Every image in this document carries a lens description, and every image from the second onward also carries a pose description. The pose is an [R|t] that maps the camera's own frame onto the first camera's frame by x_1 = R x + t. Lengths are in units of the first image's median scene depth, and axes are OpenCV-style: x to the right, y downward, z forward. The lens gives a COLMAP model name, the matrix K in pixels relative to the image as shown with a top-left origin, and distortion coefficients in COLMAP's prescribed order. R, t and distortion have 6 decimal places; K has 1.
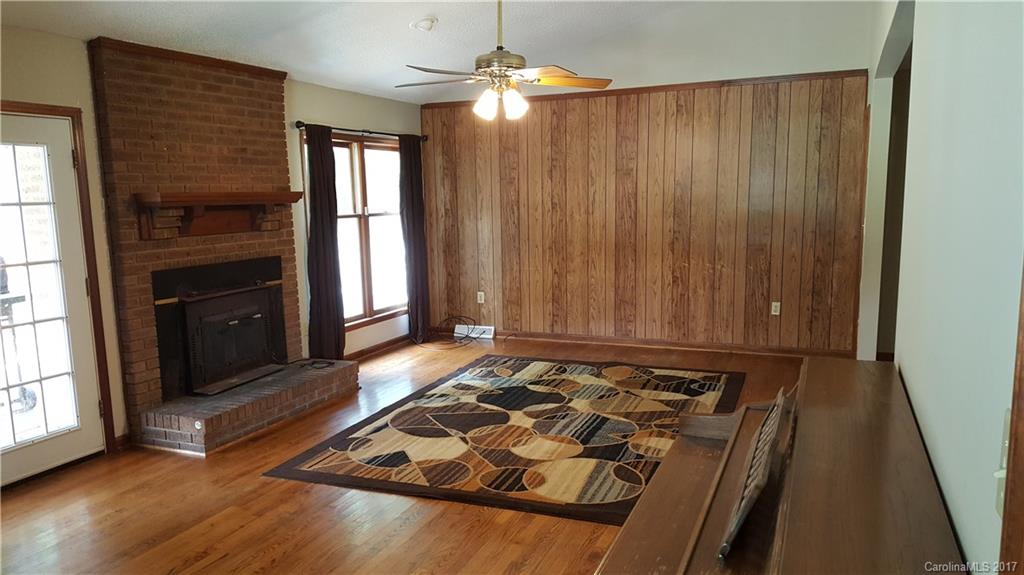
lens RADIAL K [[745.7, 0, 510.4], [0, 745.7, 301.5], [0, 0, 1]] dist [0.167165, -0.292914]
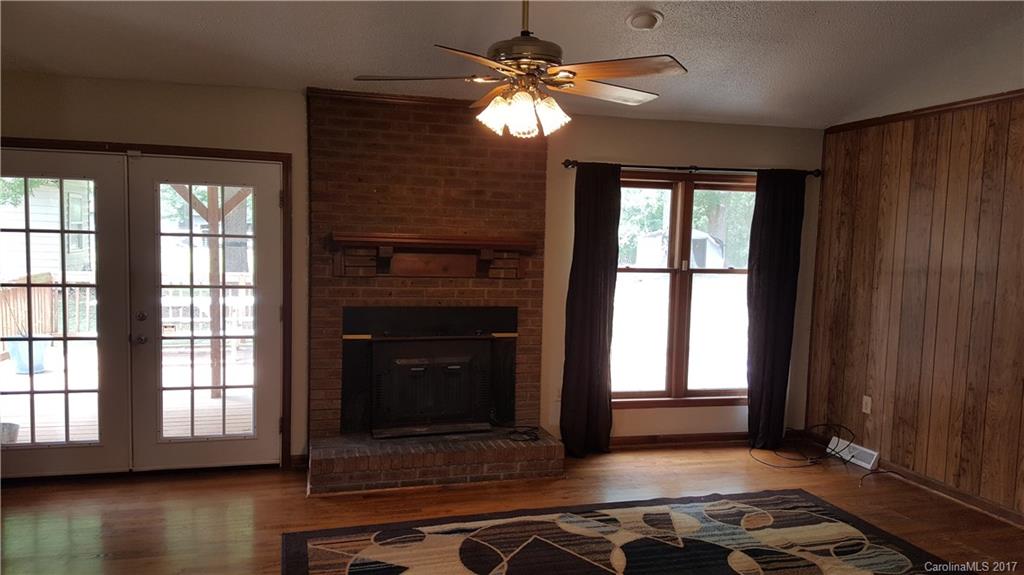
lens RADIAL K [[745.7, 0, 510.4], [0, 745.7, 301.5], [0, 0, 1]] dist [0.167165, -0.292914]
pose [[0.622014, 0.102505, -0.776268, 0.387185], [-0.152420, 0.988280, 0.008369, -0.073754], [0.768028, 0.113113, 0.630348, 0.430076]]
